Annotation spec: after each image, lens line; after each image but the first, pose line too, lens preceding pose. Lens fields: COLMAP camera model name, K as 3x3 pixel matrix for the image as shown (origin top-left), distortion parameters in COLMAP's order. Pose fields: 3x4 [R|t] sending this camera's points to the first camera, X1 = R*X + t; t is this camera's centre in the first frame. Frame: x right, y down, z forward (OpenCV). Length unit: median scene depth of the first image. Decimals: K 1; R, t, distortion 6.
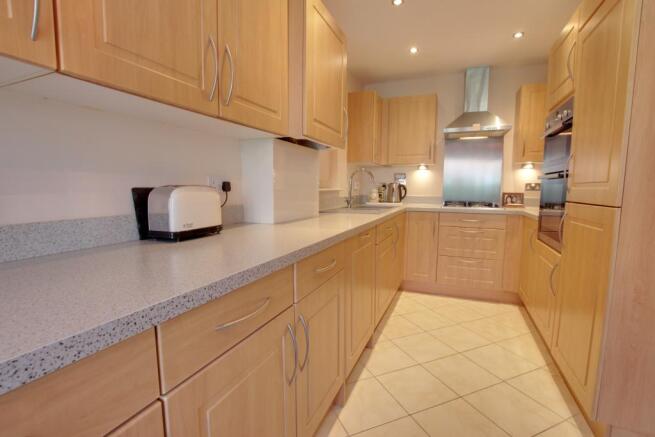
lens RADIAL K [[300.2, 0, 325.1], [0, 300.2, 218.5], [0, 0, 1]] dist [-0.029882, -0.000519]
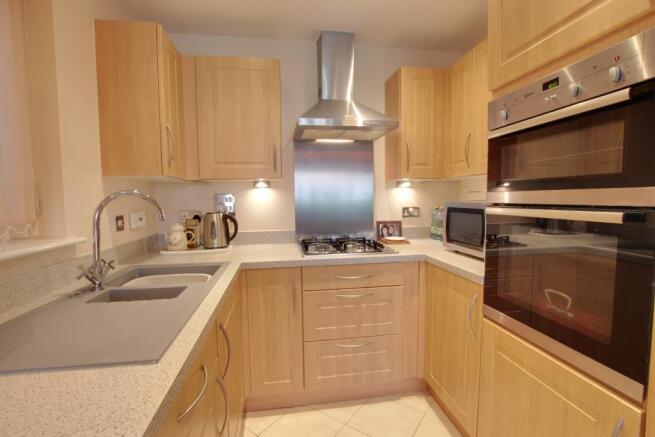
lens RADIAL K [[300.2, 0, 326.7], [0, 300.2, 220.6], [0, 0, 1]] dist [-0.029882, -0.000519]
pose [[0.842287, -0.057483, 0.535956, 0.120291], [0.075596, 0.997068, -0.011866, -0.090445], [-0.533702, 0.050511, 0.844163, 0.468570]]
